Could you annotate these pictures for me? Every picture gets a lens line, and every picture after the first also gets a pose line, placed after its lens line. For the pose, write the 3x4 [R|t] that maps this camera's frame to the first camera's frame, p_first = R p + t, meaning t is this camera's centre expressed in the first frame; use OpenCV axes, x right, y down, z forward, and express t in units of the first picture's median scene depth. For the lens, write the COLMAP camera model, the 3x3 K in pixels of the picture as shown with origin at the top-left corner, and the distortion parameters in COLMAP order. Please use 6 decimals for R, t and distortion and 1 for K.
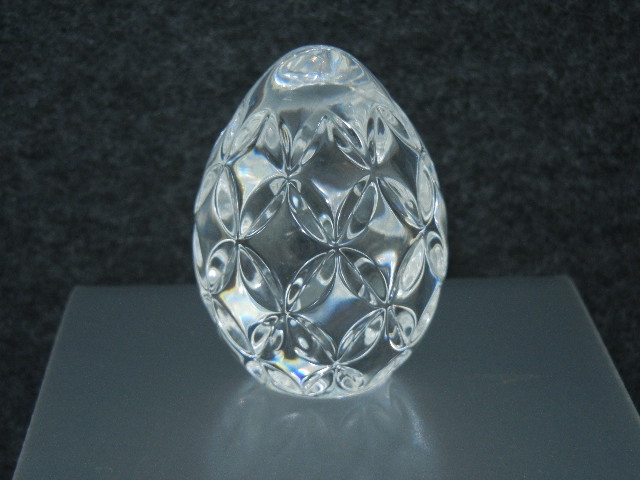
lens RADIAL K [[1695.1, 0, 321.5], [0, 1695.1, 241.5], [0, 0, 1]] dist [0.001994, 0.000000]
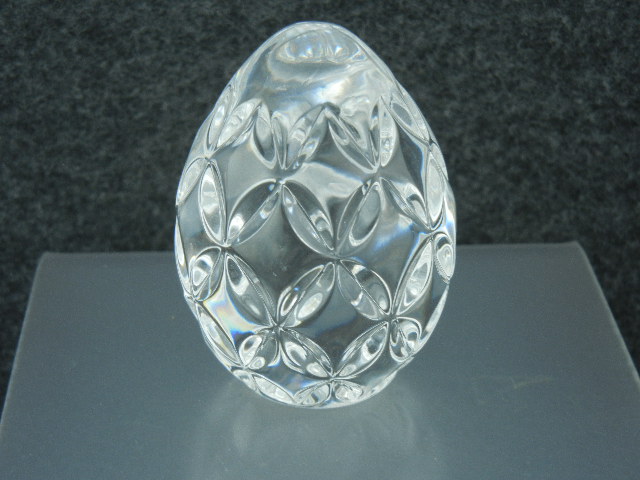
lens RADIAL K [[1695.1, 0, 318.2], [0, 1695.1, 238.7], [0, 0, 1]] dist [0.001994, 0.000000]
pose [[0.999795, 0.004751, 0.019699, -0.014395], [-0.007077, 0.992774, 0.119790, -0.090570], [-0.018988, -0.119905, 0.992604, 0.086013]]
